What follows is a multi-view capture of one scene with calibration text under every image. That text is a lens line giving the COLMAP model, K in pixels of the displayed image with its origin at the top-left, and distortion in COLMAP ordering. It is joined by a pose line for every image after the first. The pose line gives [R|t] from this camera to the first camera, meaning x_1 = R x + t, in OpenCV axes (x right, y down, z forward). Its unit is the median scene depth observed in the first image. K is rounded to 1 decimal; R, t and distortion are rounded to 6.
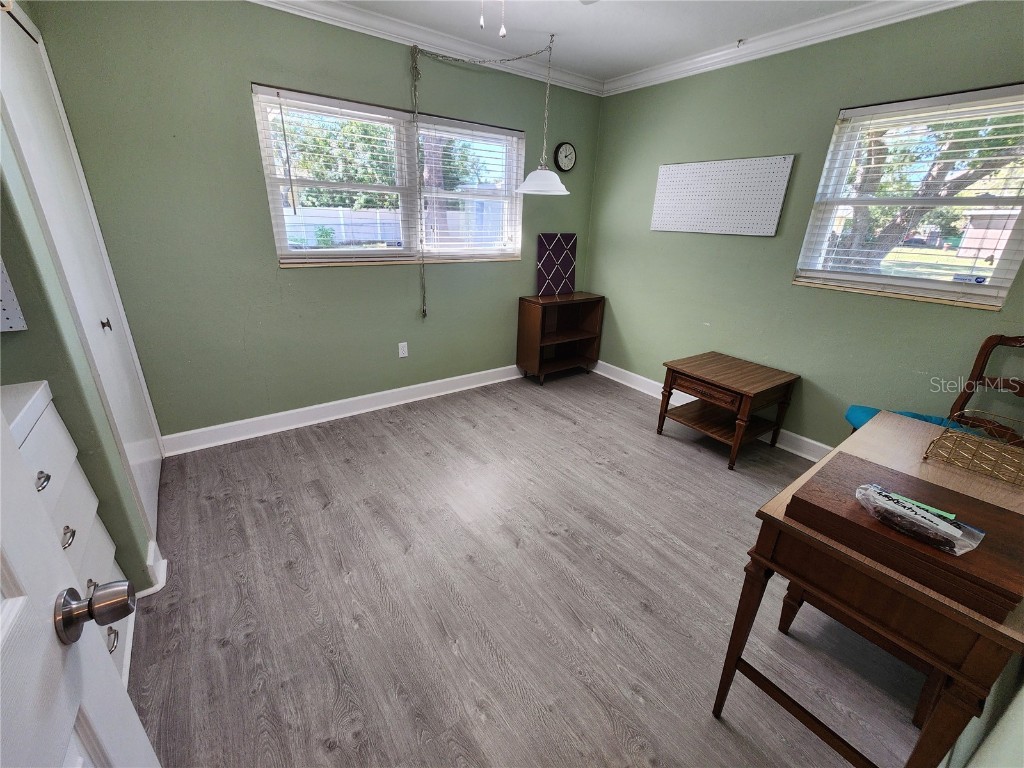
lens RADIAL K [[421.1, 0, 507.7], [0, 421.1, 378.0], [0, 0, 1]] dist [-0.003134, -0.001015]
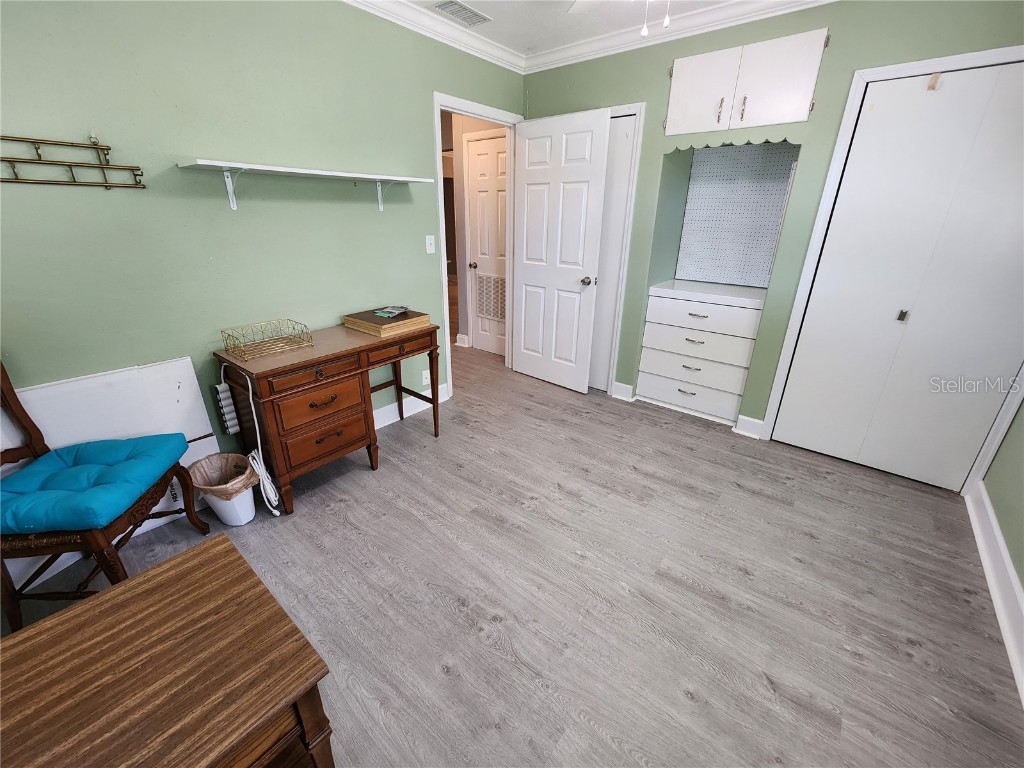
lens RADIAL K [[421.1, 0, 507.7], [0, 421.1, 378.0], [0, 0, 1]] dist [-0.003134, -0.001015]
pose [[-0.965555, 0.053752, -0.254587, 0.426824], [-0.131386, 0.743816, 0.655343, -0.564632], [0.224592, 0.666219, -0.711133, 1.524048]]
